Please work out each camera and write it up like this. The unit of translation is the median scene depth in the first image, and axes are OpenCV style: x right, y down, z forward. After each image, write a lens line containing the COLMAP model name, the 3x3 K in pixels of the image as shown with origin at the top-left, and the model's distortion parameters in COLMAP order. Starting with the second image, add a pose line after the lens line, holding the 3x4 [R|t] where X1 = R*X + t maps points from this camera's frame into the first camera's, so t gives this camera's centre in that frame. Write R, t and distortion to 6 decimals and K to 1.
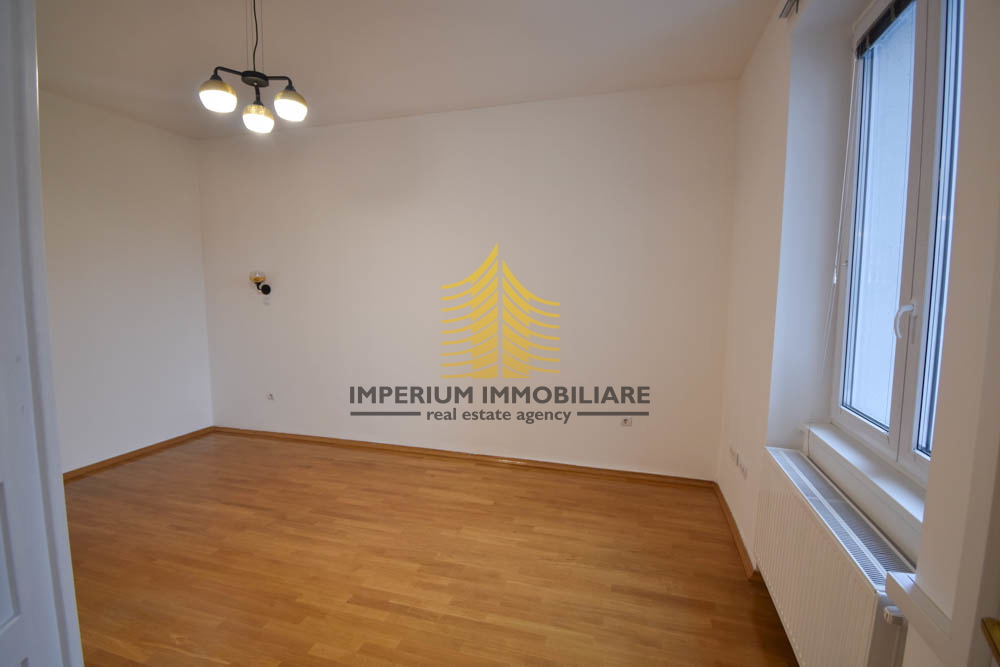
lens RADIAL K [[457.6, 0, 498.8], [0, 457.6, 328.8], [0, 0, 1]] dist [0.017264, -0.023632]
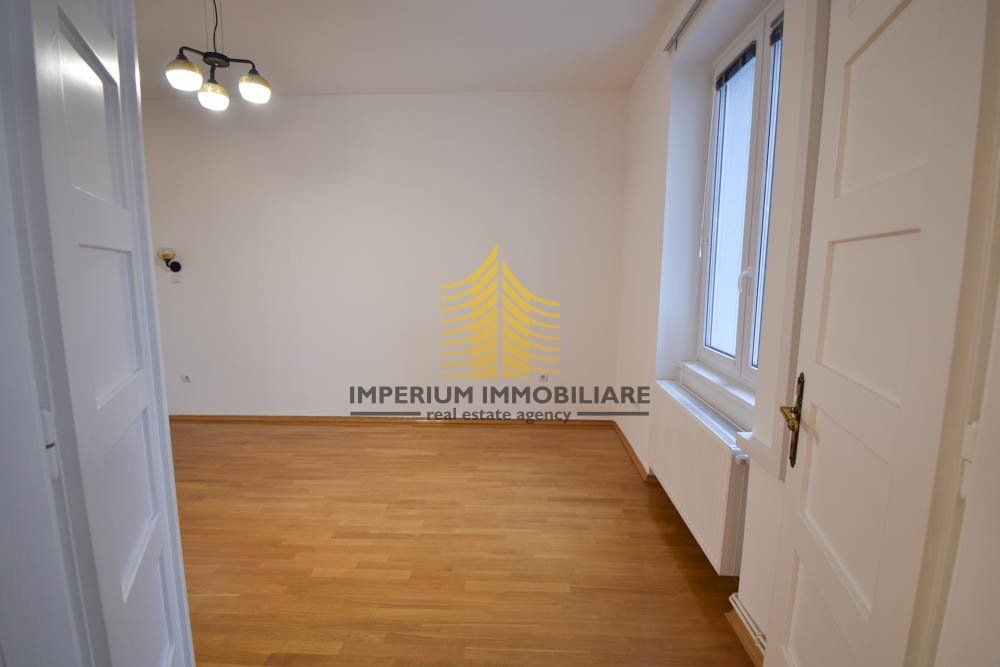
lens RADIAL K [[466.0, 0, 500.0], [0, 466.0, 333.5], [0, 0, 1]] dist [0.015546, -0.023736]
pose [[0.970059, -0.038913, 0.239732, -0.178264], [0.026881, 0.998219, 0.053257, 0.036152], [-0.241378, -0.045218, 0.969377, -0.203226]]
